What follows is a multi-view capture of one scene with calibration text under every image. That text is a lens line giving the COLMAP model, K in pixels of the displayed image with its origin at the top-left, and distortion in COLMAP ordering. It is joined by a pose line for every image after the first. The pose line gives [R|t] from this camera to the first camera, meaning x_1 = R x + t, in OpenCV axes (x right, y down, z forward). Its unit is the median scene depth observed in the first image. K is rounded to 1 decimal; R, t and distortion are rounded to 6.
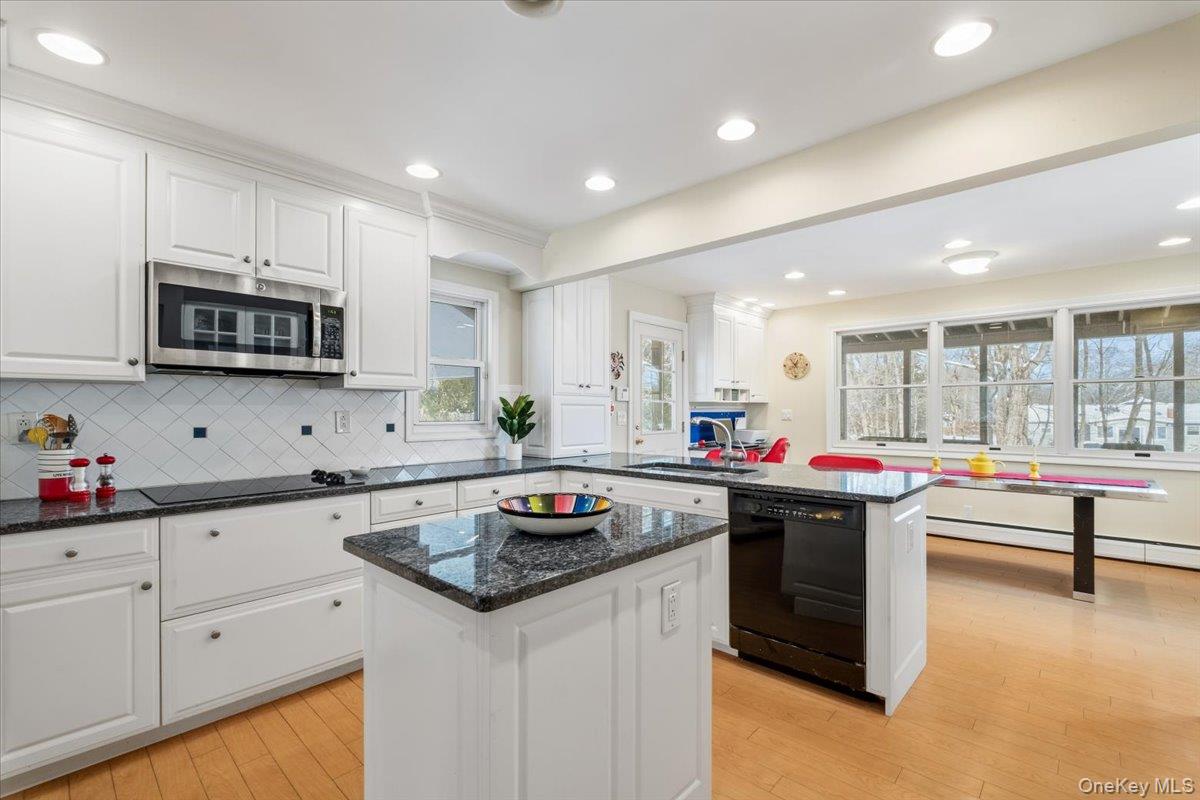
lens RADIAL K [[536.5, 0, 581.8], [0, 536.5, 402.6], [0, 0, 1]] dist [-0.000730, -0.000203]
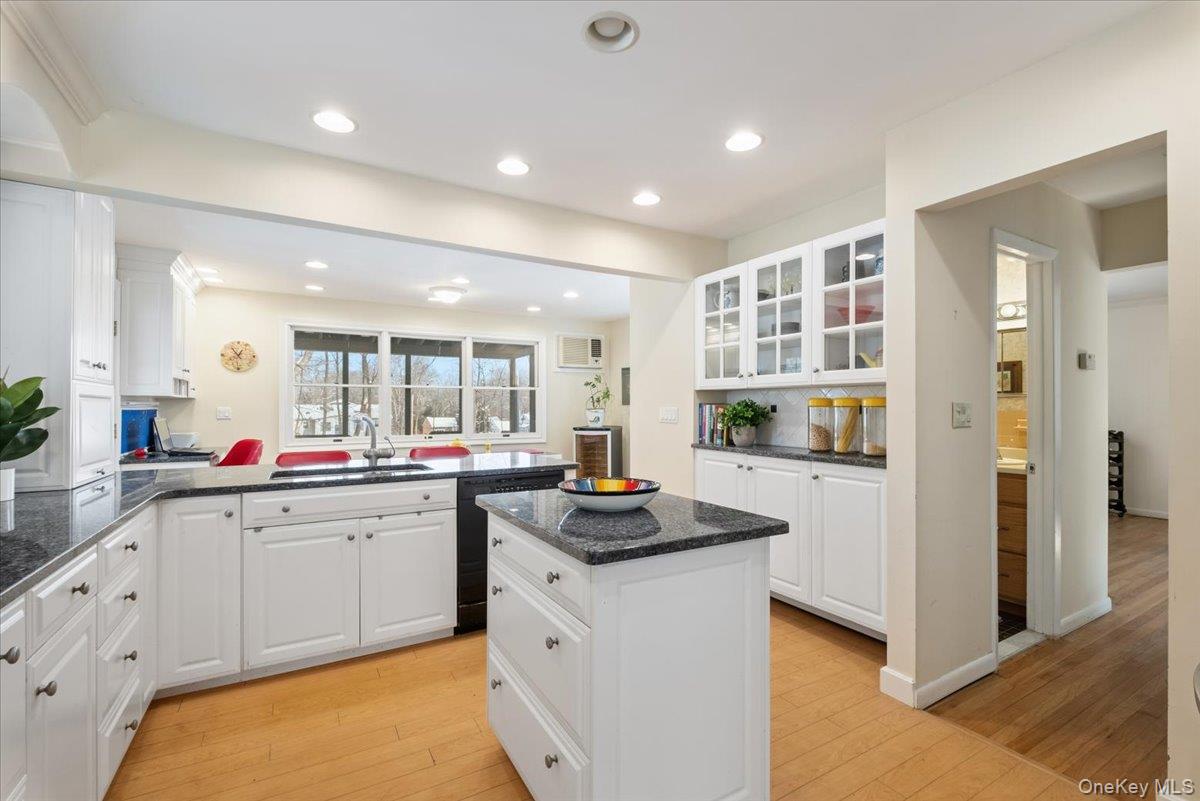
lens RADIAL K [[515.6, 0, 614.8], [0, 515.6, 403.7], [0, 0, 1]] dist [-0.000483, -0.007539]
pose [[0.252713, 0.006917, 0.967517, -0.284899], [-0.008190, 0.999954, -0.005010, 0.008251], [-0.967507, -0.006658, 0.252758, 0.212252]]
